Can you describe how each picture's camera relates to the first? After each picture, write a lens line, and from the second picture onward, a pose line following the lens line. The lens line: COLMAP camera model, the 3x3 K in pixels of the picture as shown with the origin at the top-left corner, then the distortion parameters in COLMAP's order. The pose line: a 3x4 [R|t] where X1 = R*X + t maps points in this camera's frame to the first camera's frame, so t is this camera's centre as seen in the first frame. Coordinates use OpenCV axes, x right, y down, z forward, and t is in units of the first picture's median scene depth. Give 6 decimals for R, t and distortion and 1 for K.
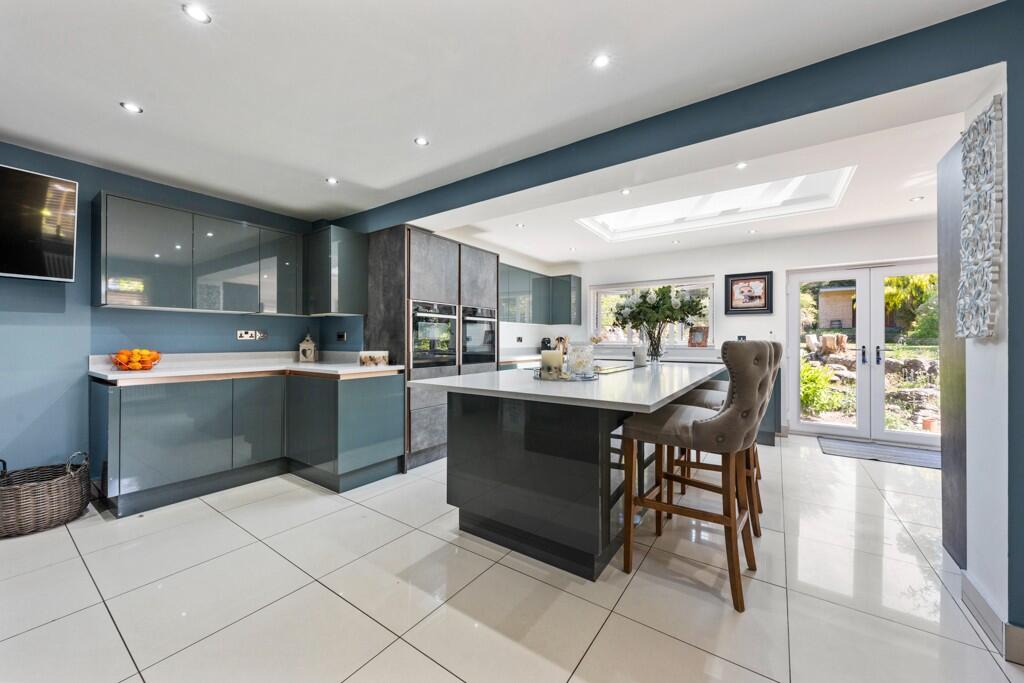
lens RADIAL K [[376.4, 0, 512.7], [0, 376.4, 339.2], [0, 0, 1]] dist [-0.000805, -0.000258]
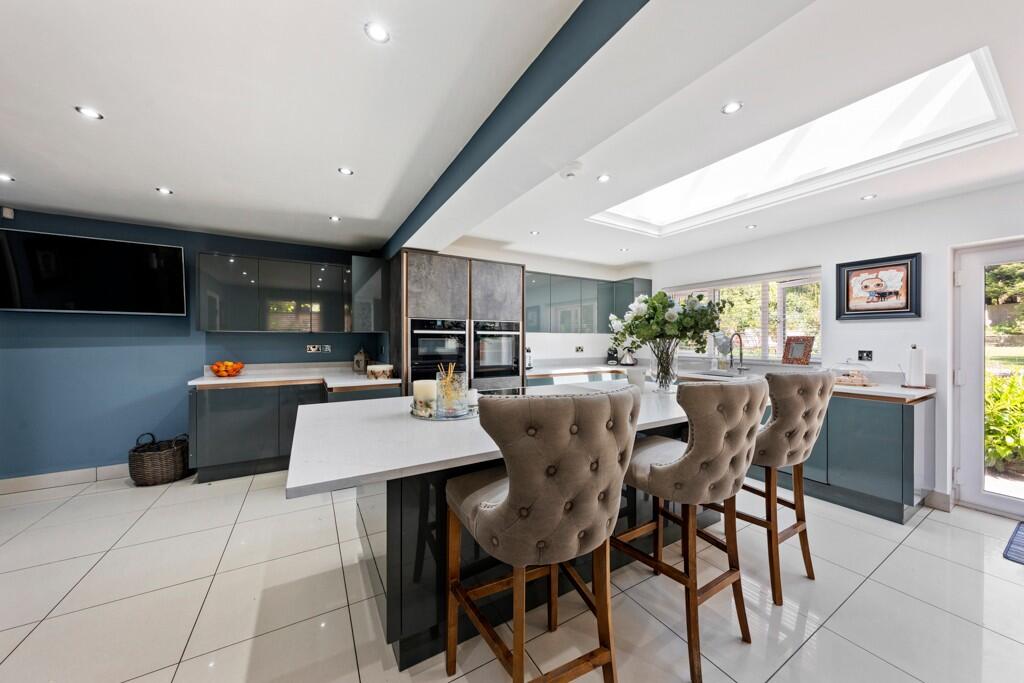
lens RADIAL K [[346.2, 0, 512.7], [0, 346.2, 342.8], [0, 0, 1]] dist [-0.001503, 0.000027]
pose [[0.910497, 0.001768, -0.413512, 0.322041], [0.001704, 0.999966, 0.008029, -0.033596], [0.413512, -0.008015, 0.910463, 0.181653]]
